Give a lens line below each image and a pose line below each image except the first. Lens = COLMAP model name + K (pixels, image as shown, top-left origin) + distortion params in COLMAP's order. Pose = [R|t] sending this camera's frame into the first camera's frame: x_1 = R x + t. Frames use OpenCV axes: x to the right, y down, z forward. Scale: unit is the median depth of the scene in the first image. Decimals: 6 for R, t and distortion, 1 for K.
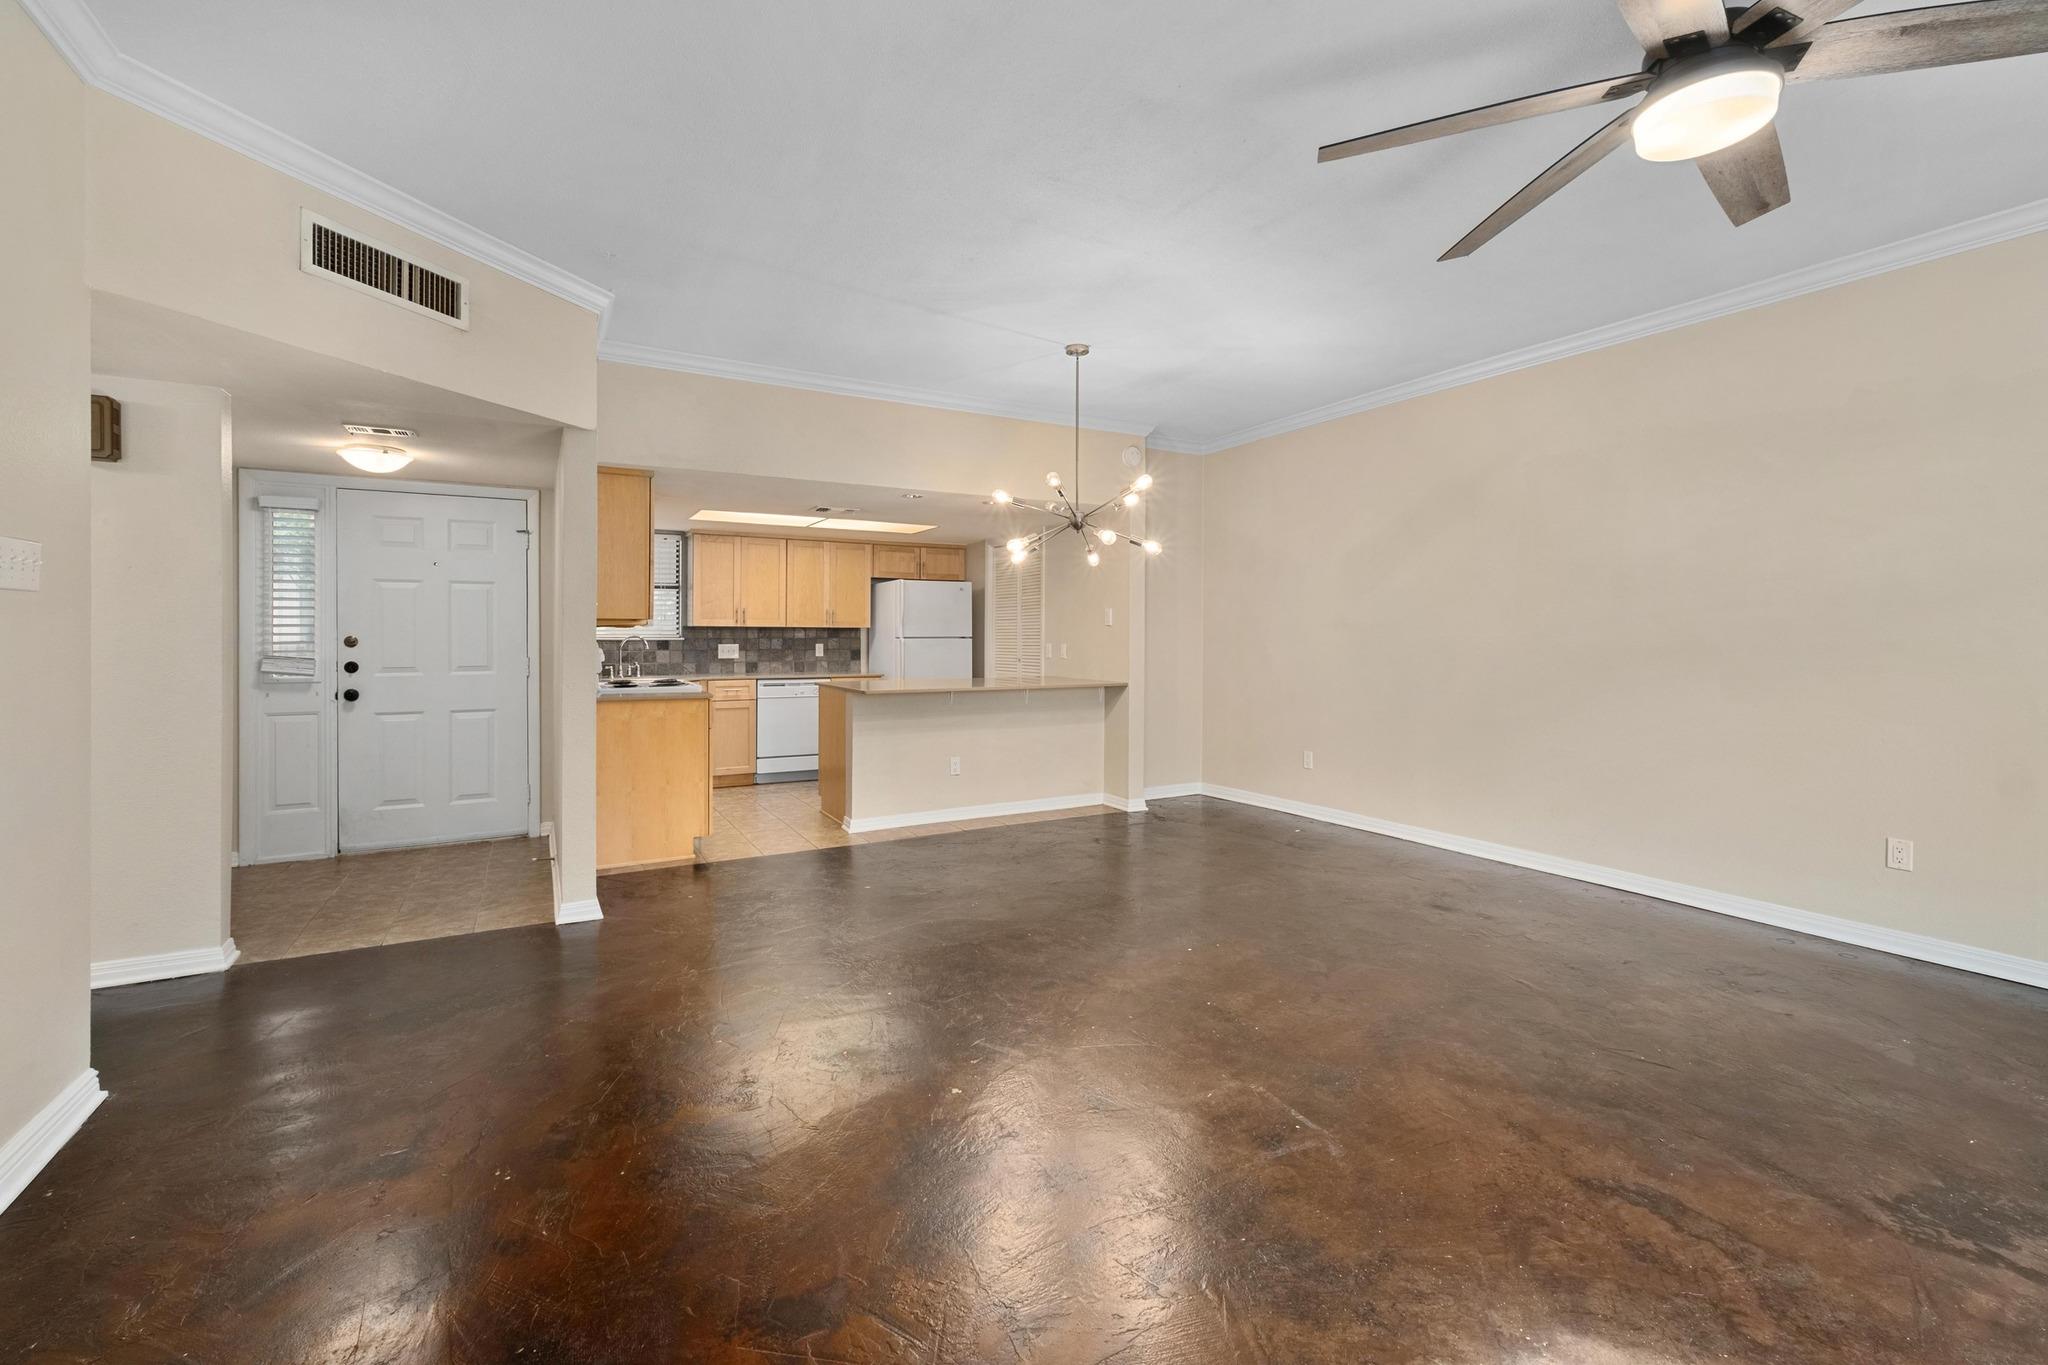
lens RADIAL K [[878.3, 0, 1041.3], [0, 878.3, 633.0], [0, 0, 1]] dist [-0.003654, 0.001428]
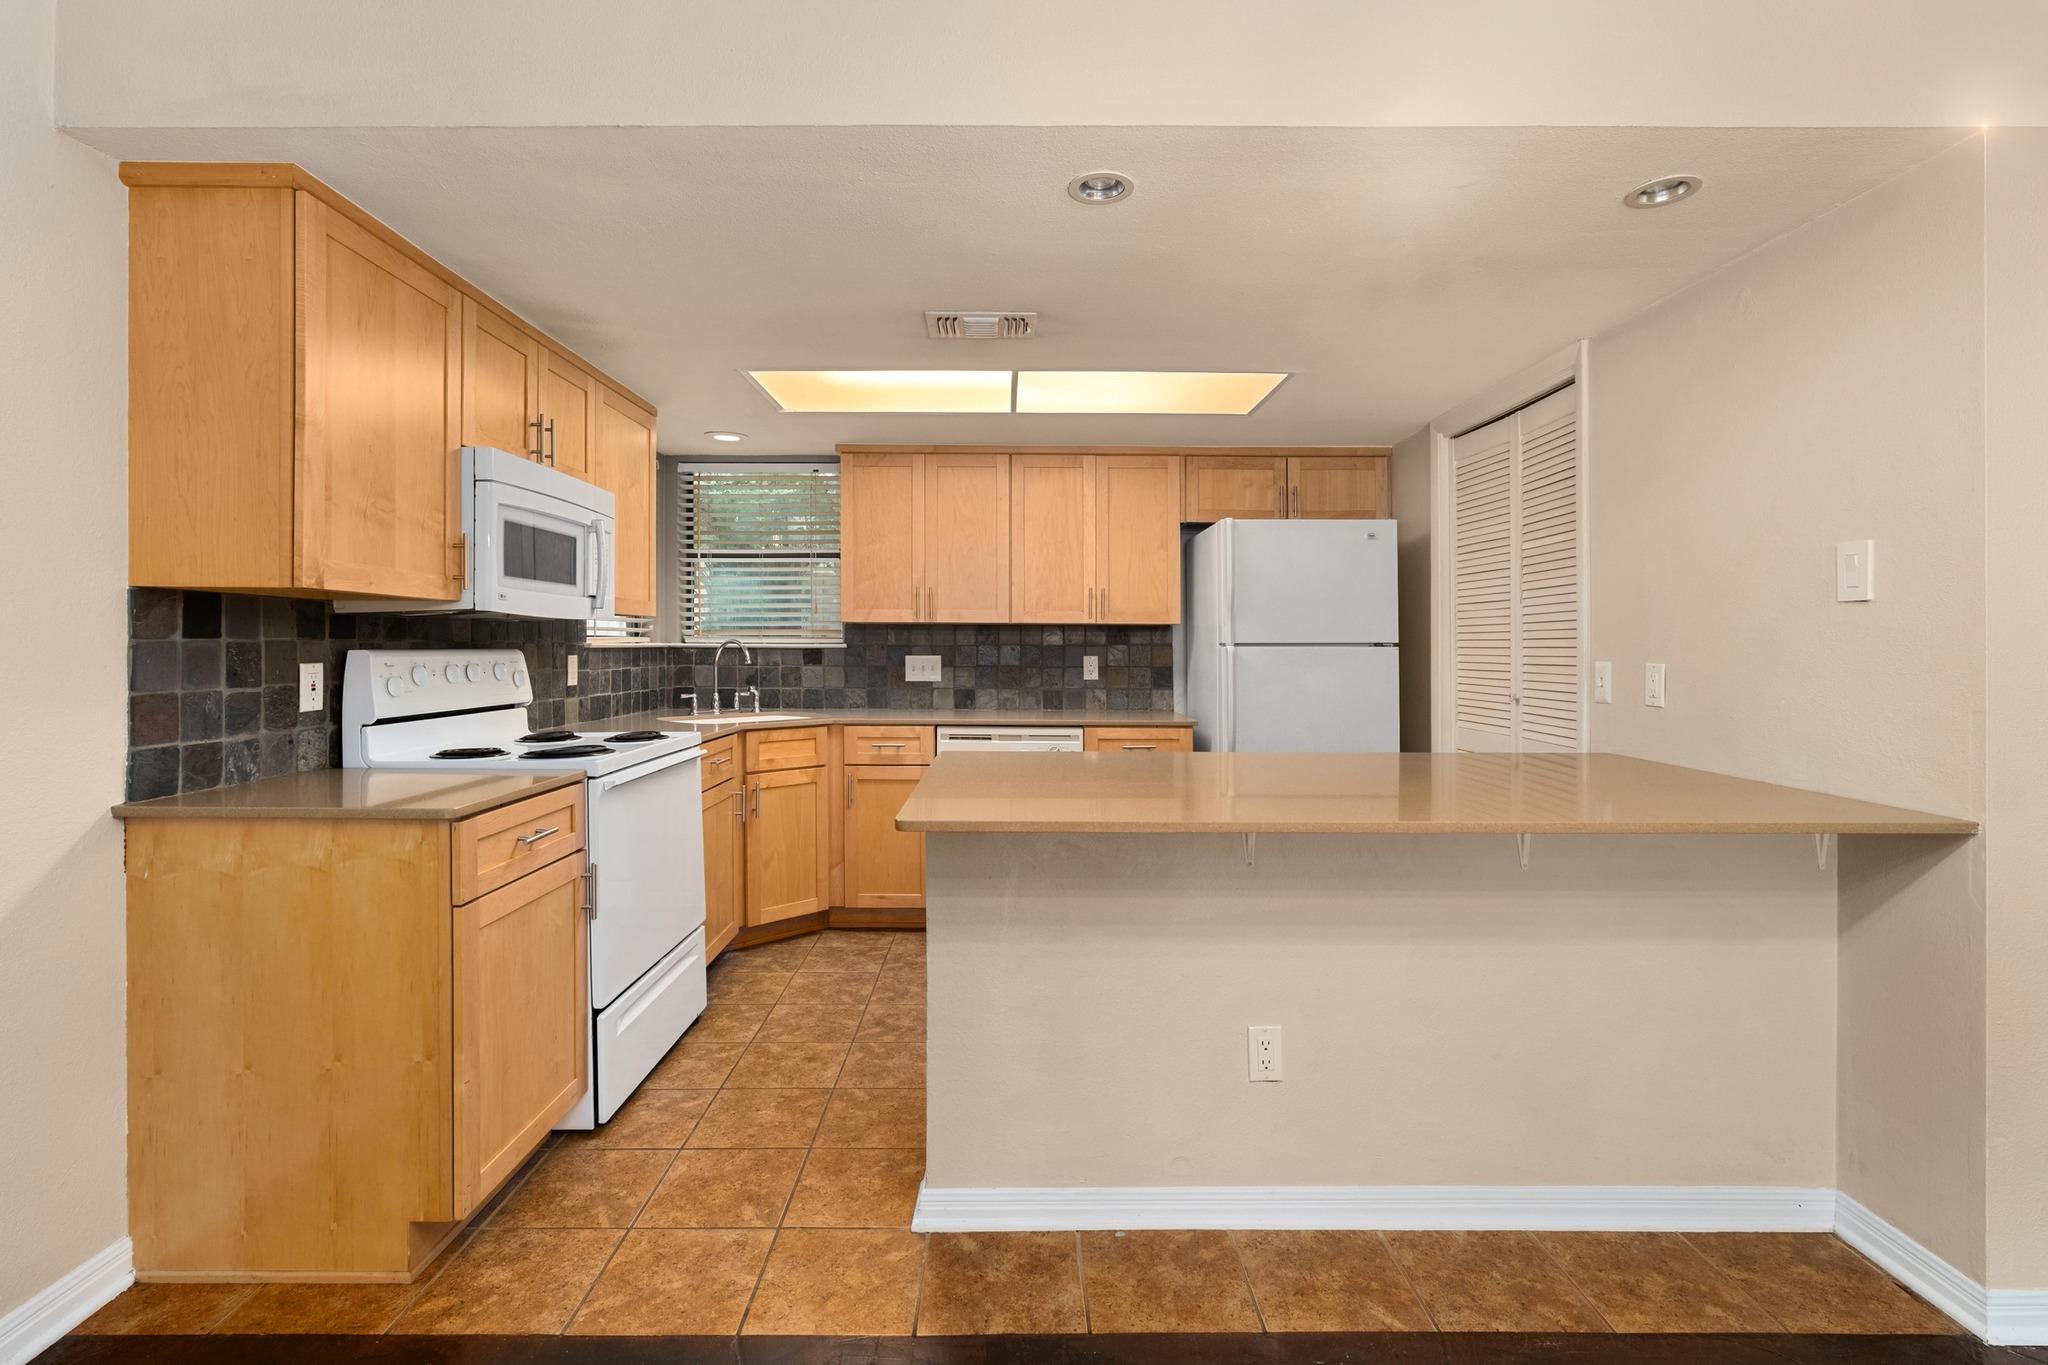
lens RADIAL K [[984.8, 0, 1015.7], [0, 984.8, 642.6], [0, 0, 1]] dist [0.004231, 0.001523]
pose [[0.871138, 0.000292, -0.491038, -0.002324], [-0.000724, 0.999999, -0.000691, 0.004925], [0.491037, 0.000958, 0.871138, 0.489497]]
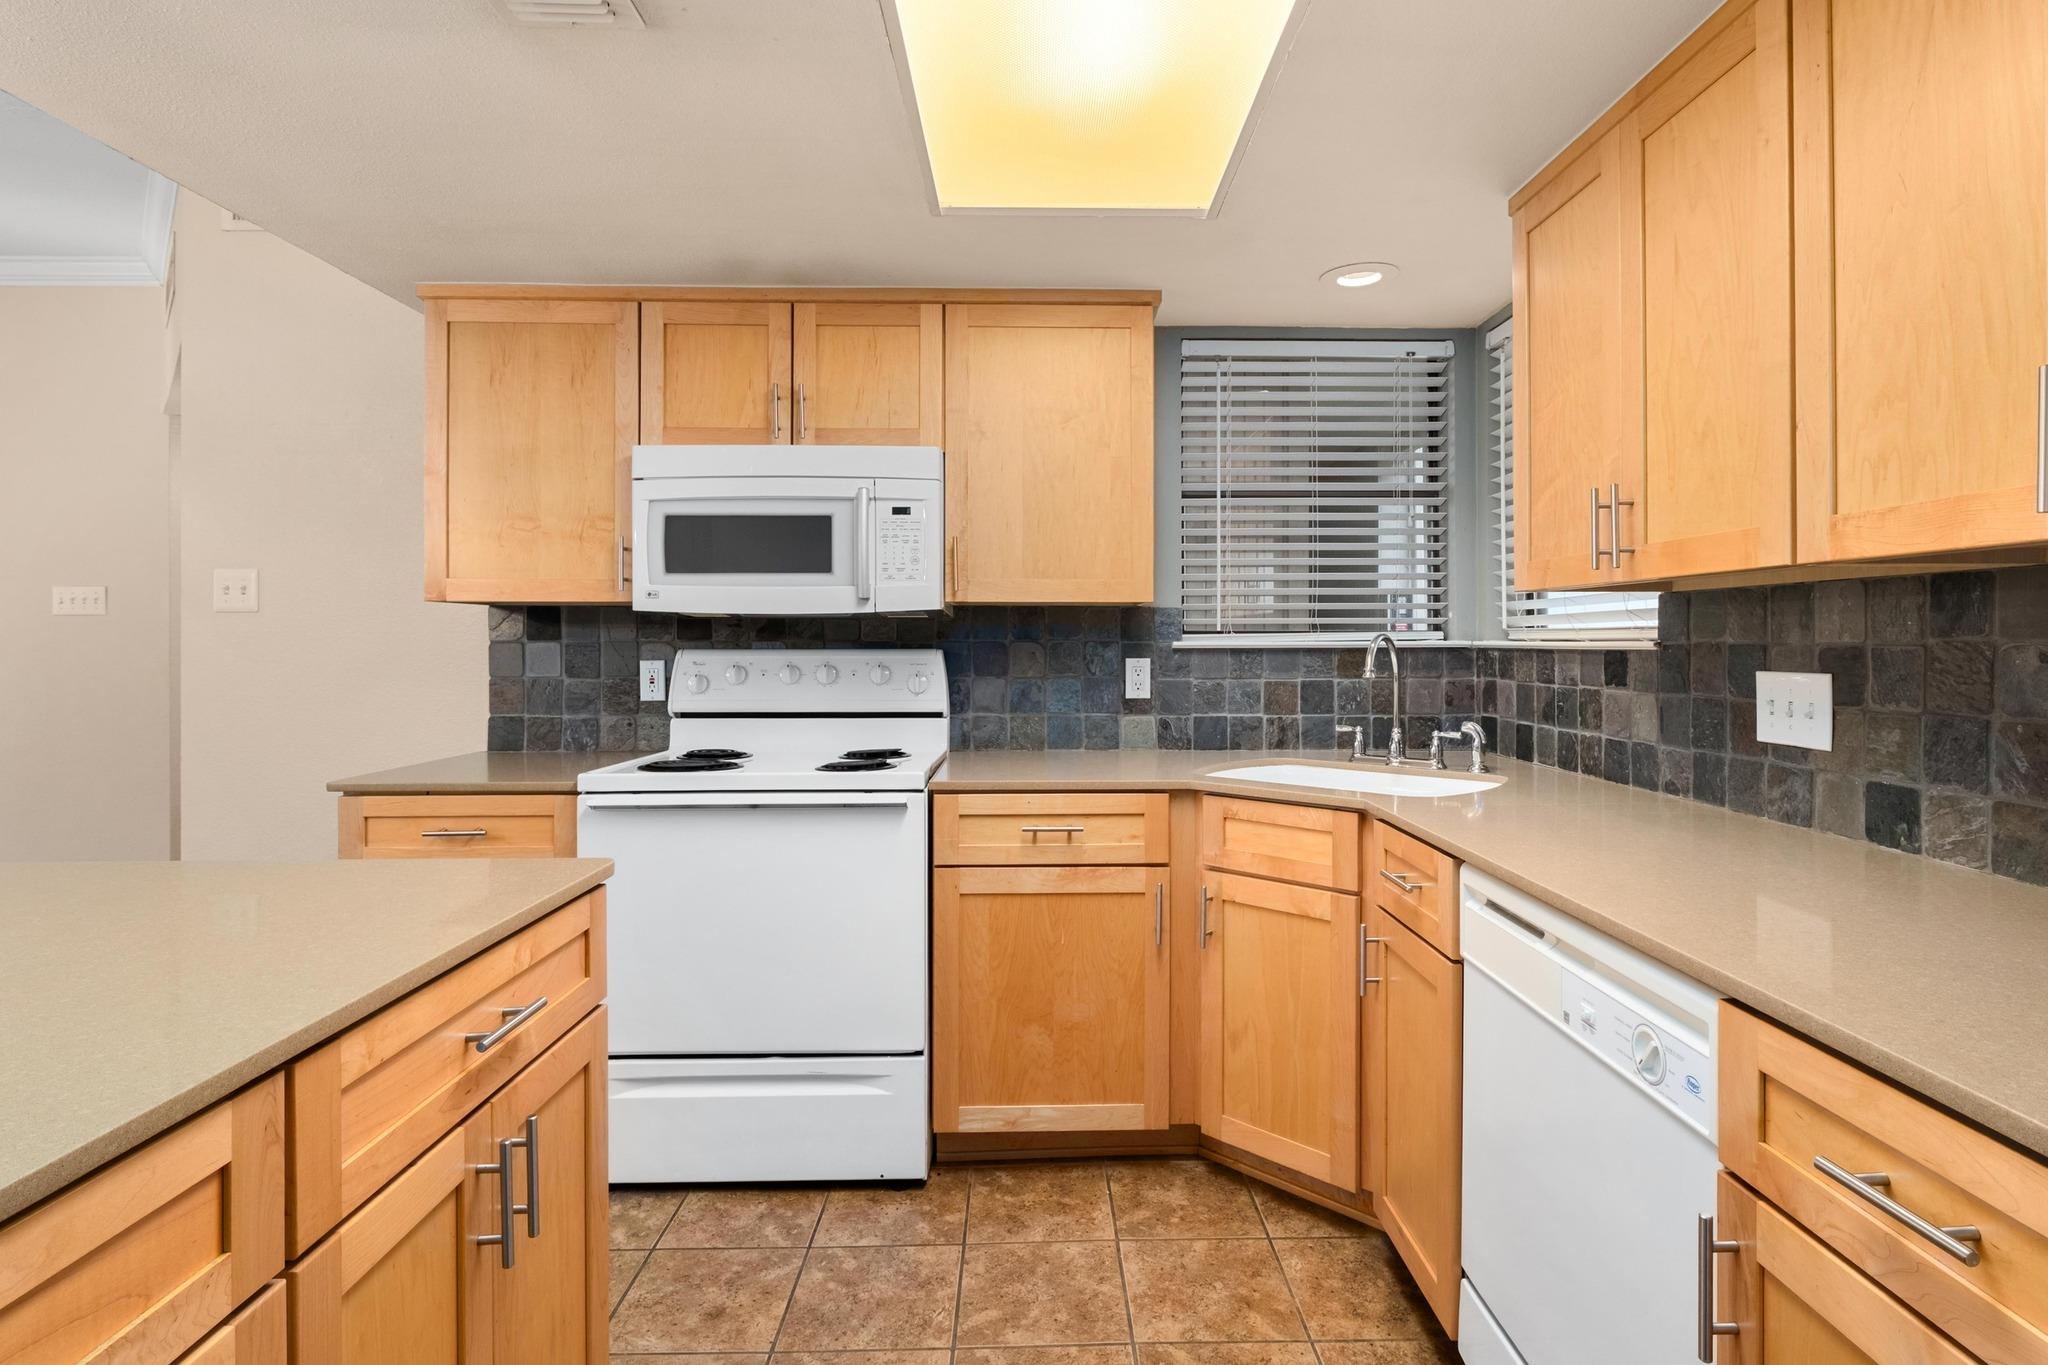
lens RADIAL K [[1046.9, 0, 1066.6], [0, 1046.9, 643.3], [0, 0, 1]] dist [-0.003951, -0.000231]
pose [[-0.476101, 0.000761, -0.879390, -0.077784], [0.003406, 0.999994, -0.000978, 0.005914], [0.879384, -0.003461, -0.476101, 0.967743]]
